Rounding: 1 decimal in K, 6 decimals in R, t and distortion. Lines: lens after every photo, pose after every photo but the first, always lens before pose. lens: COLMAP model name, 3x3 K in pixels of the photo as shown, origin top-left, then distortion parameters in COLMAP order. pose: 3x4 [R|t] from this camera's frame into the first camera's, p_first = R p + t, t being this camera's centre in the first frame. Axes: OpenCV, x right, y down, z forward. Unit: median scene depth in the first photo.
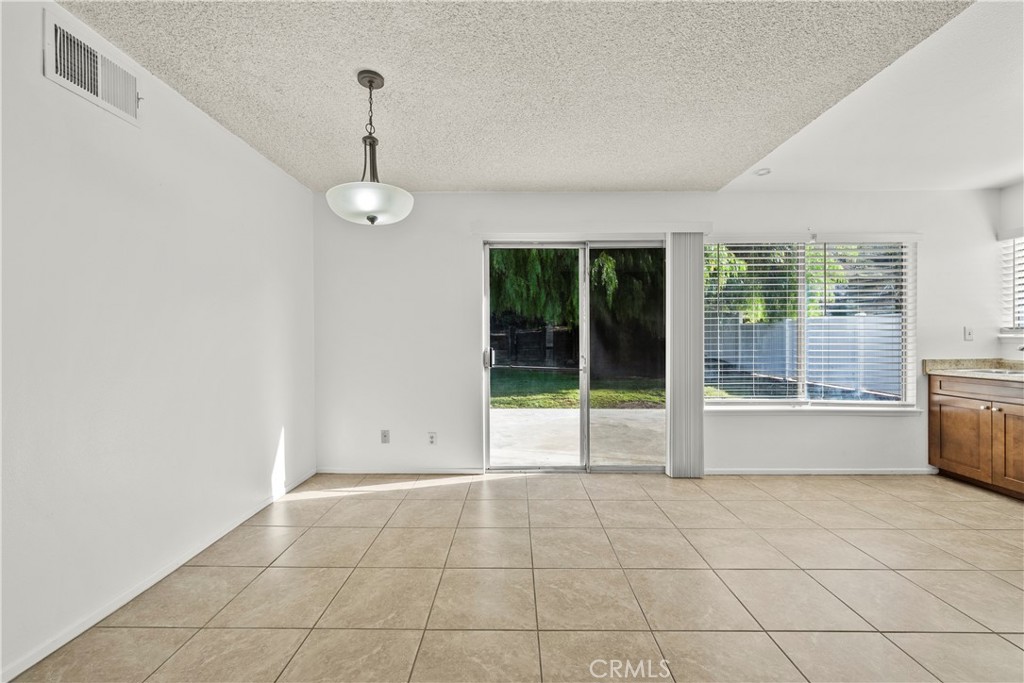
lens RADIAL K [[419.3, 0, 510.4], [0, 419.3, 340.8], [0, 0, 1]] dist [-0.000942, -0.000318]
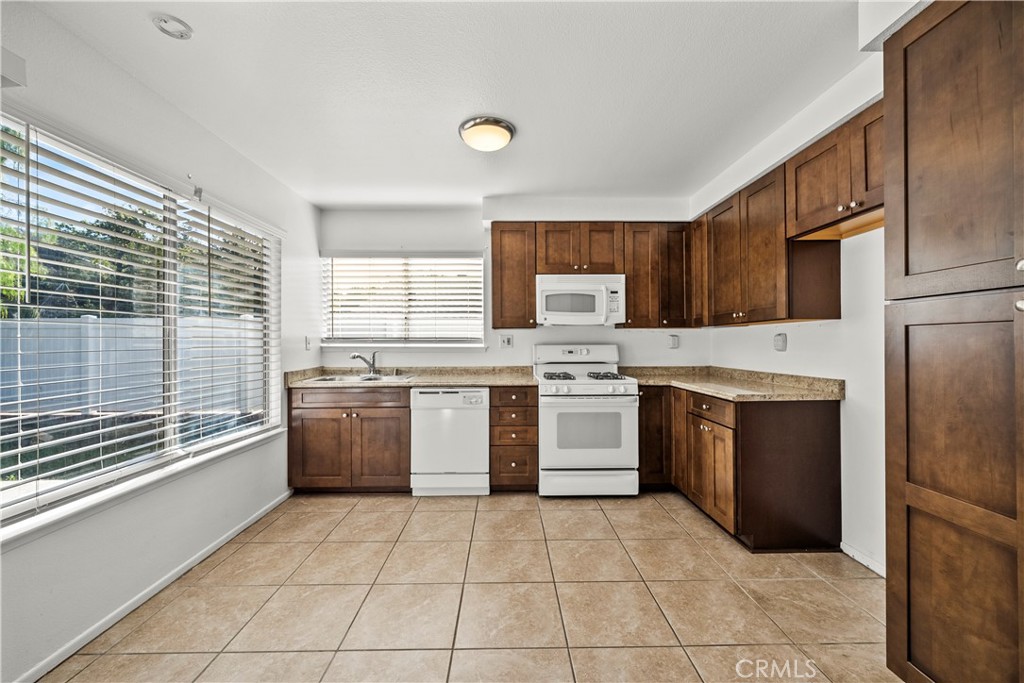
lens RADIAL K [[419.3, 0, 510.4], [0, 419.3, 340.8], [0, 0, 1]] dist [-0.000942, -0.000318]
pose [[-0.025453, 0.005753, 0.999659, 0.076095], [0.008396, 0.999949, -0.005541, -0.013193], [-0.999641, 0.008253, -0.025500, 0.543628]]
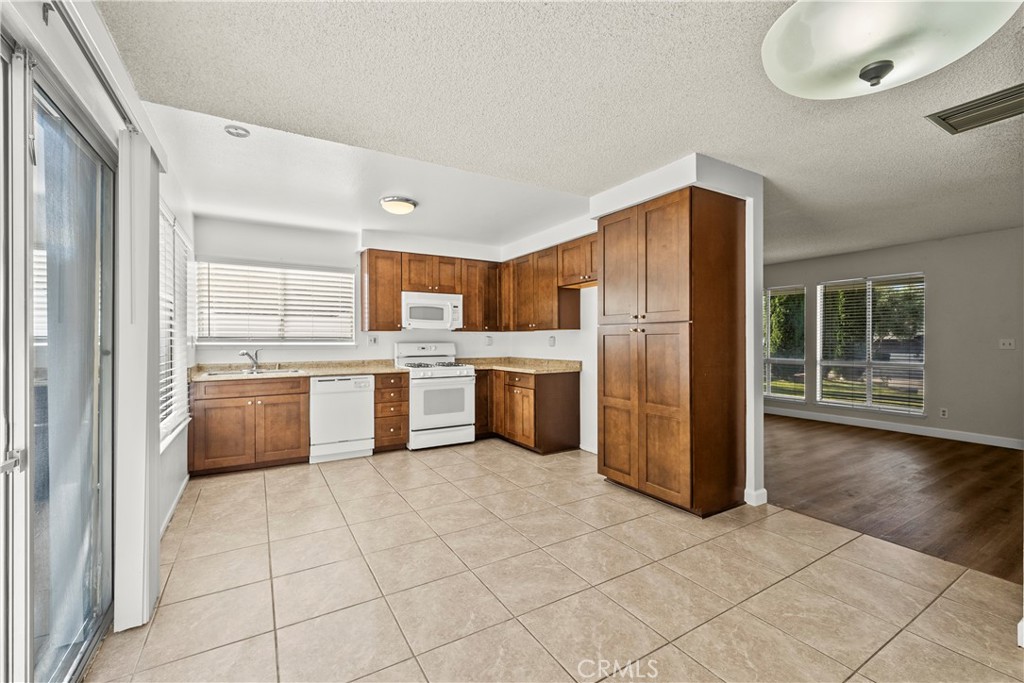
lens RADIAL K [[426.4, 0, 510.2], [0, 426.4, 341.1], [0, 0, 1]] dist [-0.002076, 0.000503]
pose [[-0.523563, 0.000268, 0.851987, -0.287399], [0.006298, 0.999974, 0.003556, -0.017864], [-0.851964, 0.007227, -0.523551, 0.882939]]
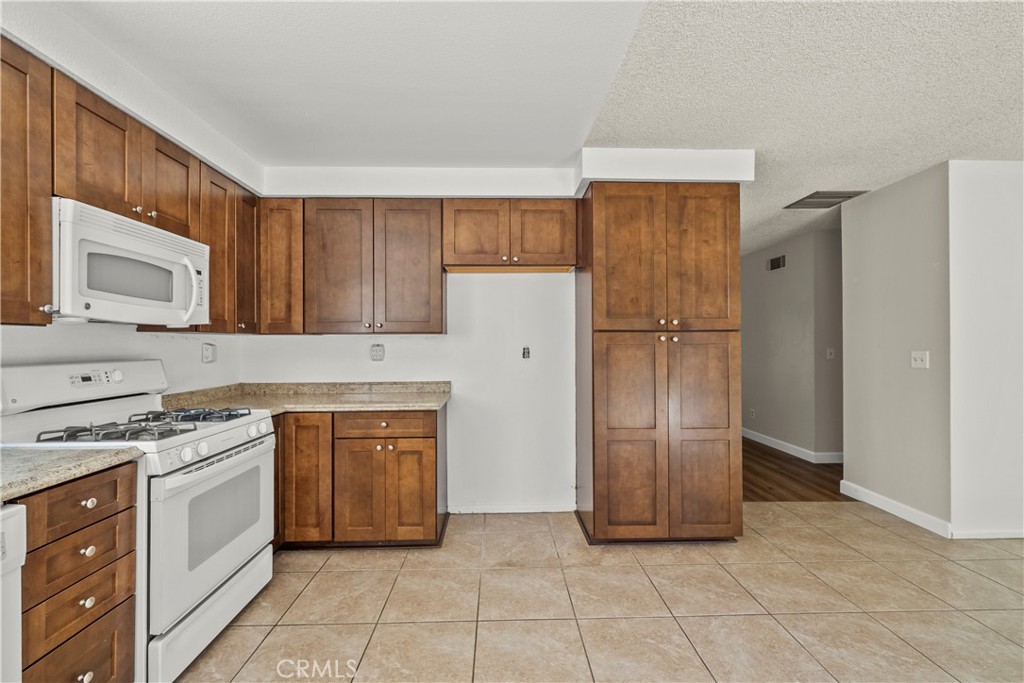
lens RADIAL K [[426.4, 0, 510.2], [0, 426.4, 341.1], [0, 0, 1]] dist [-0.002076, 0.000503]
pose [[-0.999262, 0.003698, -0.038226, 0.648018], [0.003801, 0.999989, -0.002612, -0.031148], [0.038216, -0.002755, -0.999266, 0.892306]]
